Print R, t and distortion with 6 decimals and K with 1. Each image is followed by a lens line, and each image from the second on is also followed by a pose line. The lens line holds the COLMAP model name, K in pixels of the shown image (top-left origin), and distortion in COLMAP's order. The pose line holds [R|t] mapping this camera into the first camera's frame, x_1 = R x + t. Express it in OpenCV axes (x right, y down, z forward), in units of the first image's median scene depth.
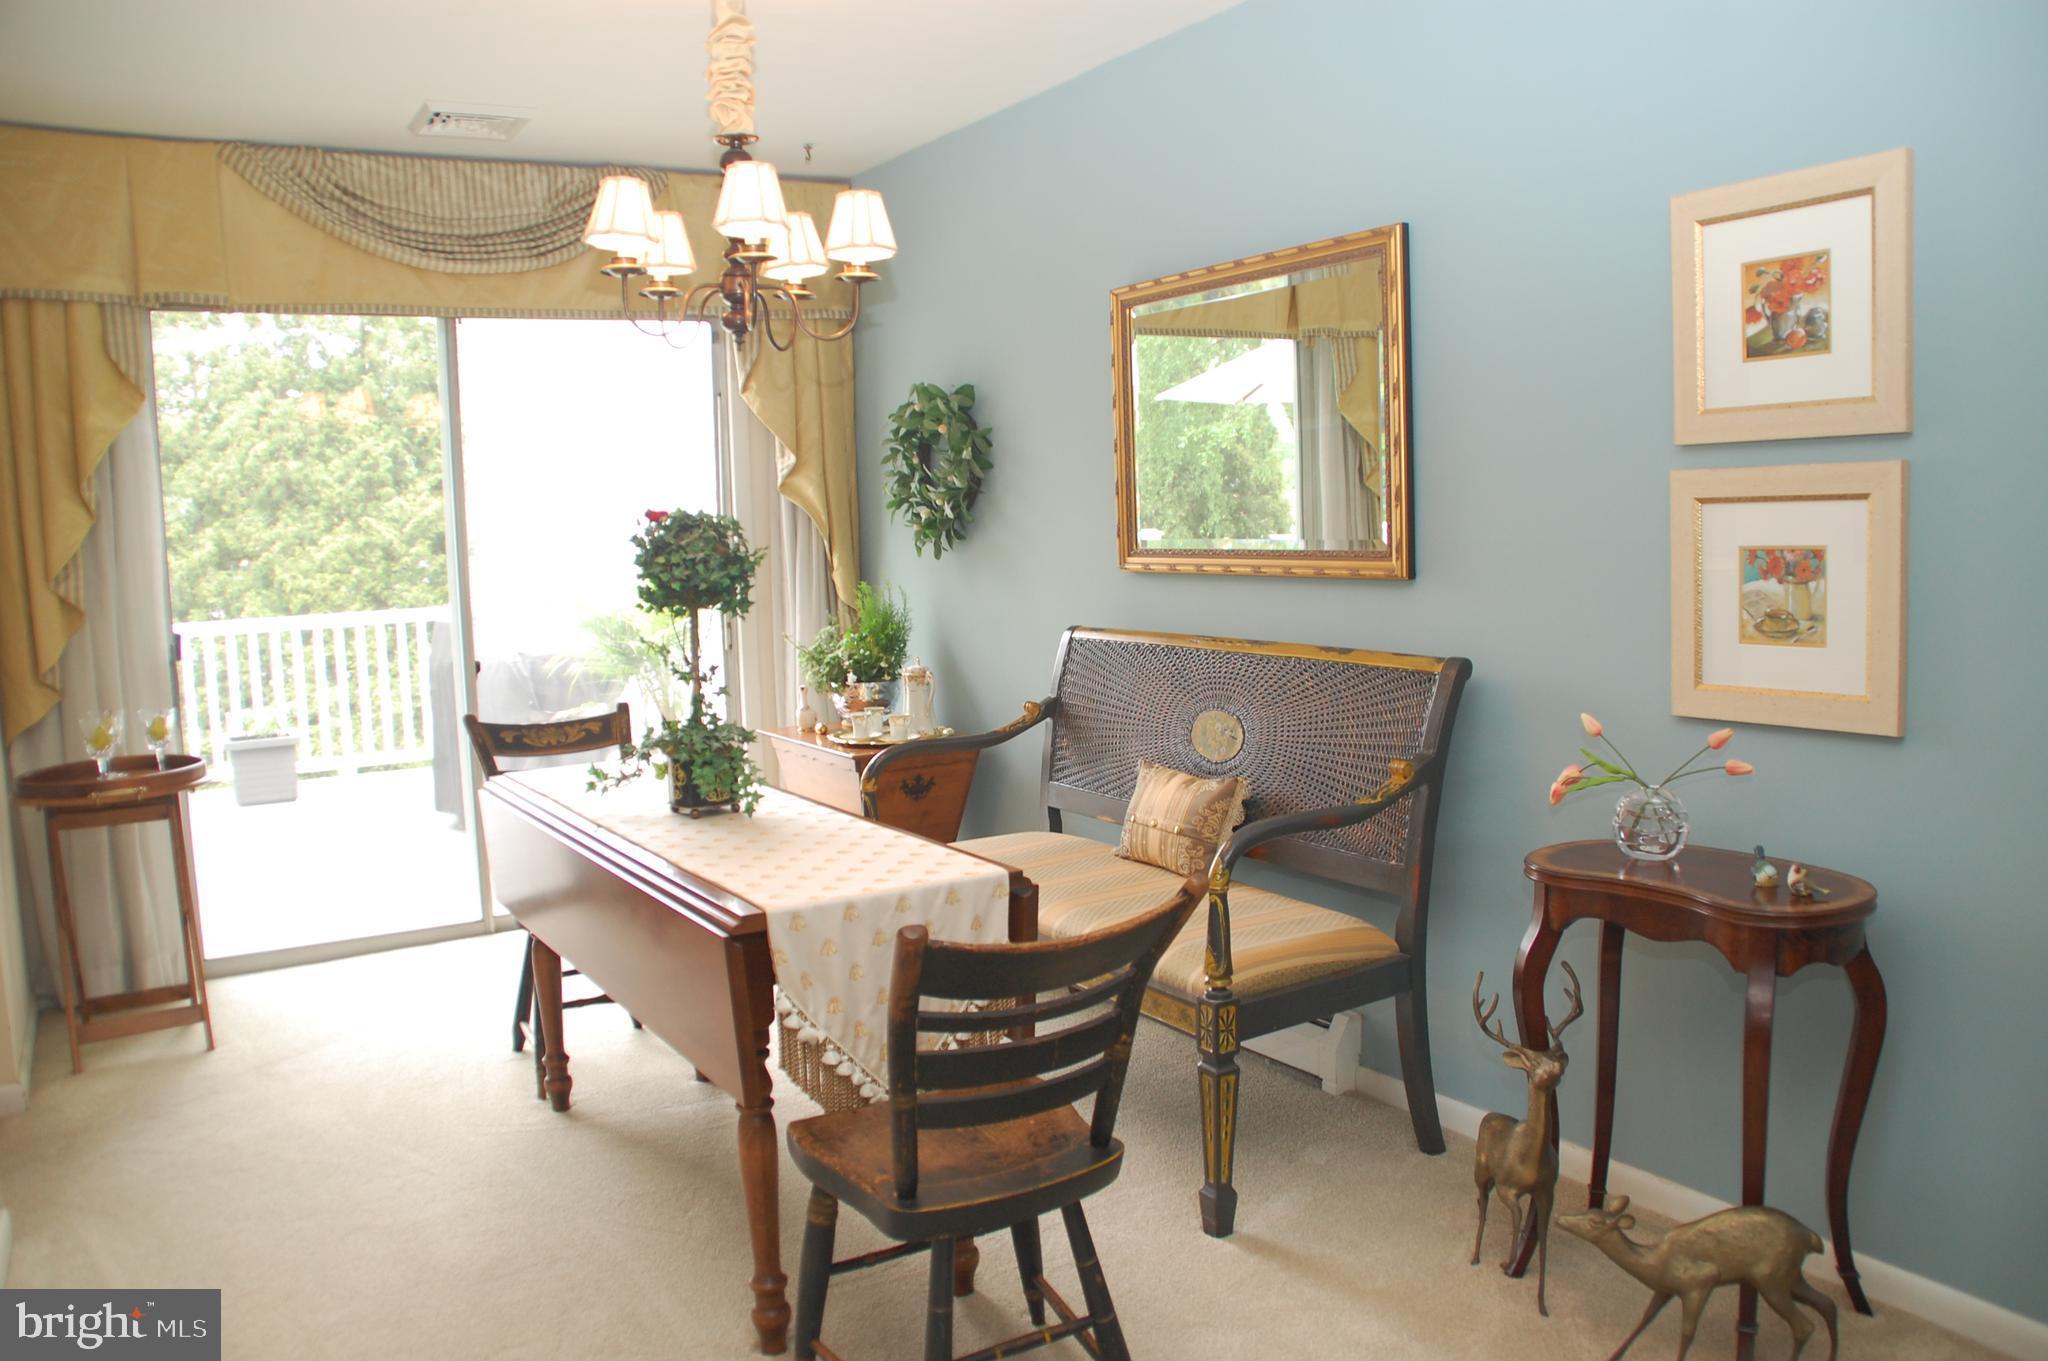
lens RADIAL K [[1602.9, 0, 1043.3], [0, 1602.9, 698.2], [0, 0, 1]] dist [-0.166278, 0.113950]
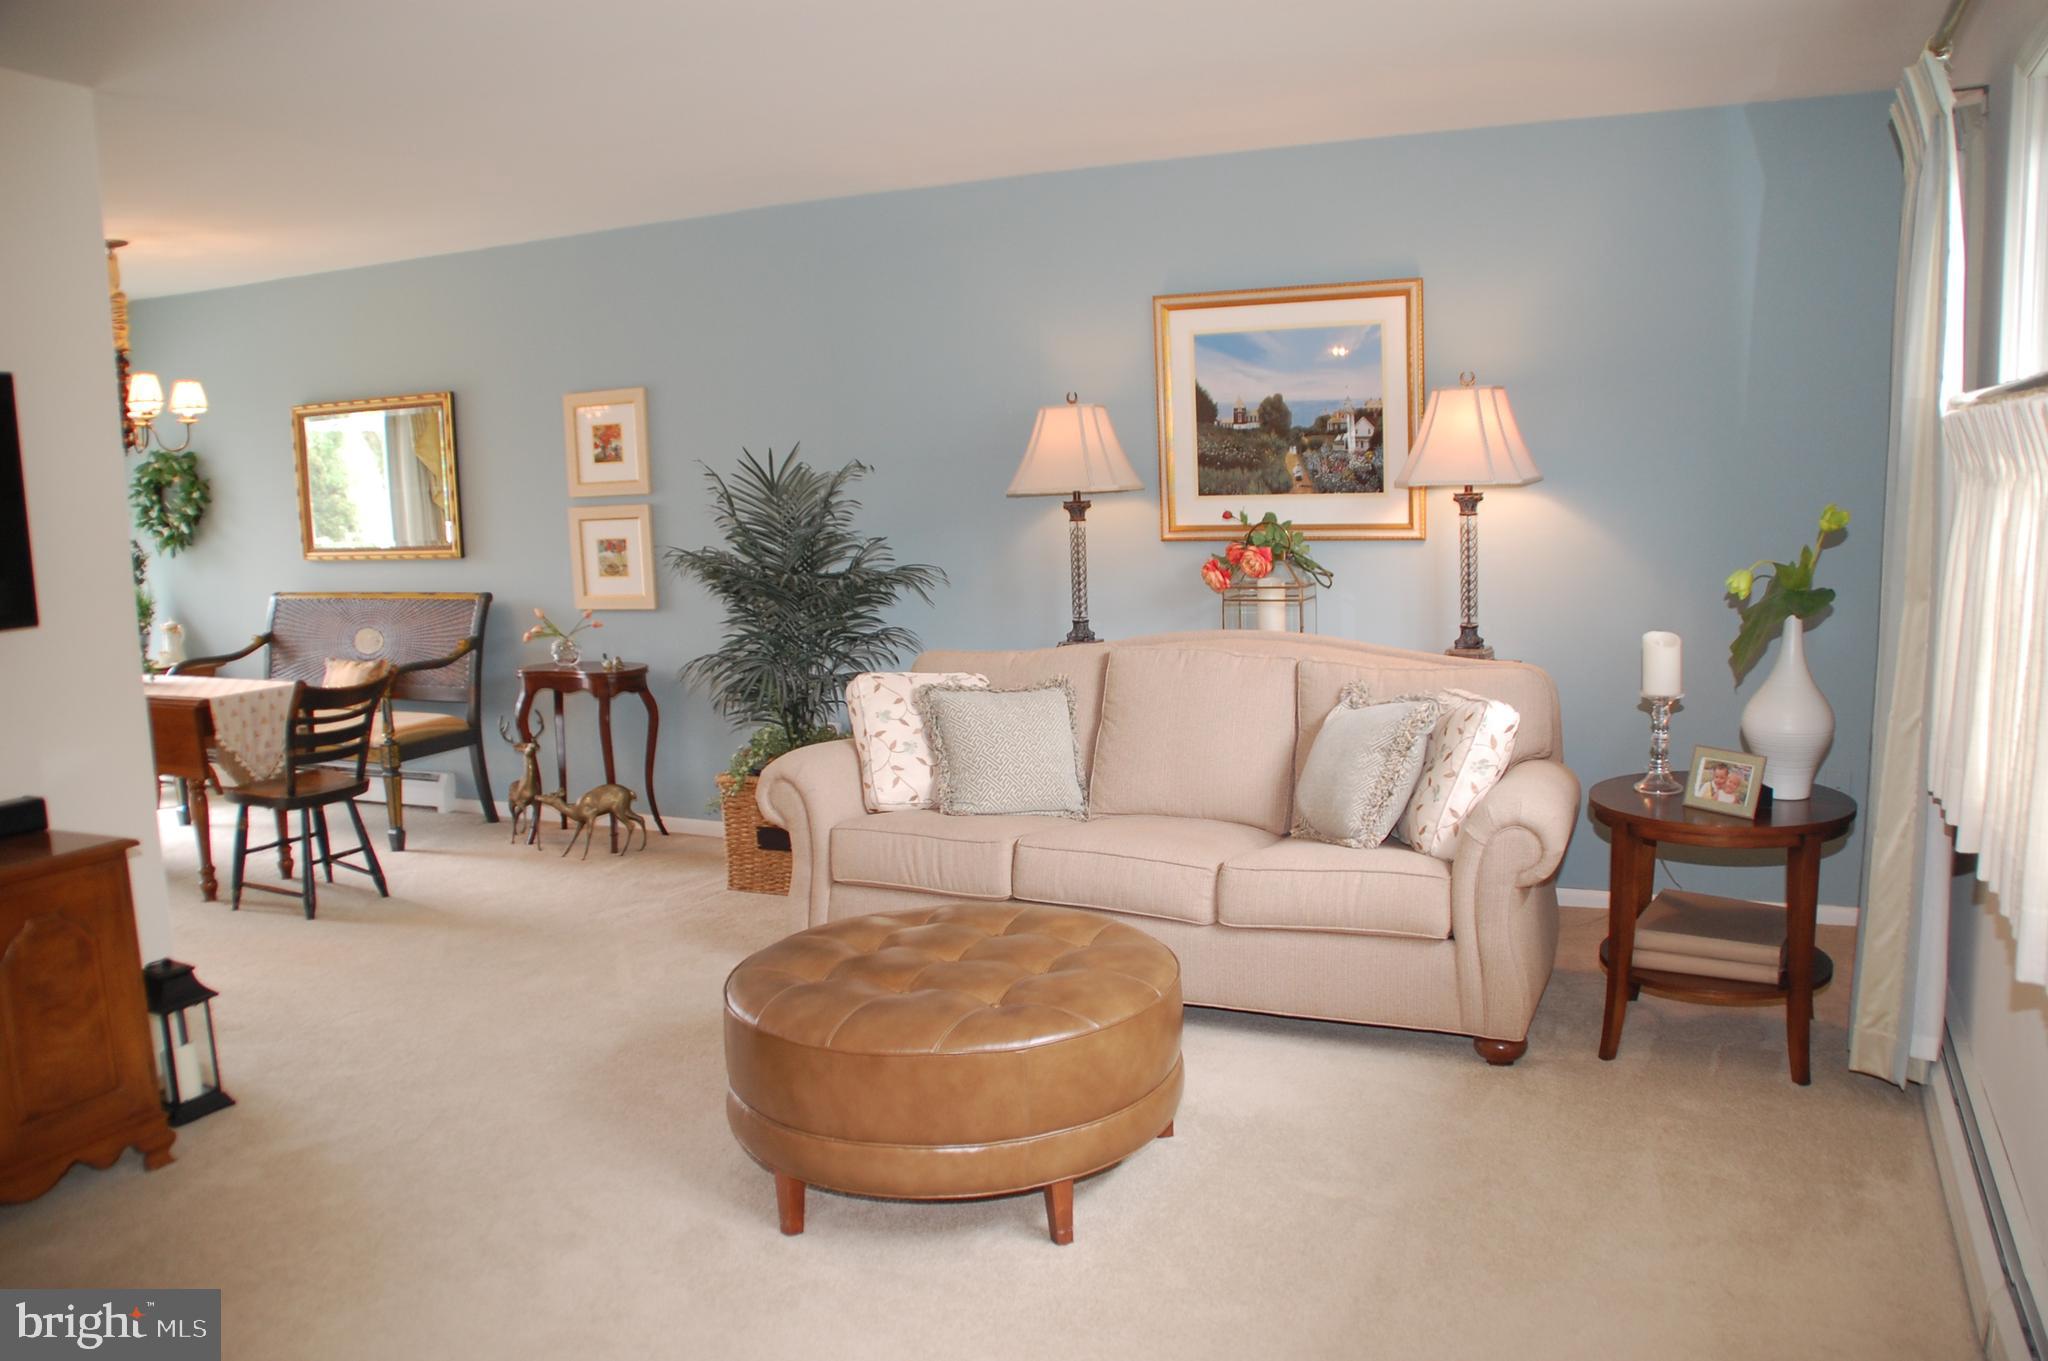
lens RADIAL K [[1602.9, 0, 1043.3], [0, 1602.9, 698.2], [0, 0, 1]] dist [-0.166278, 0.113950]
pose [[0.840821, -0.070470, 0.536707, -0.271944], [0.066088, 0.997437, 0.027429, 0.112858], [-0.537264, 0.012408, 0.843323, -1.265216]]
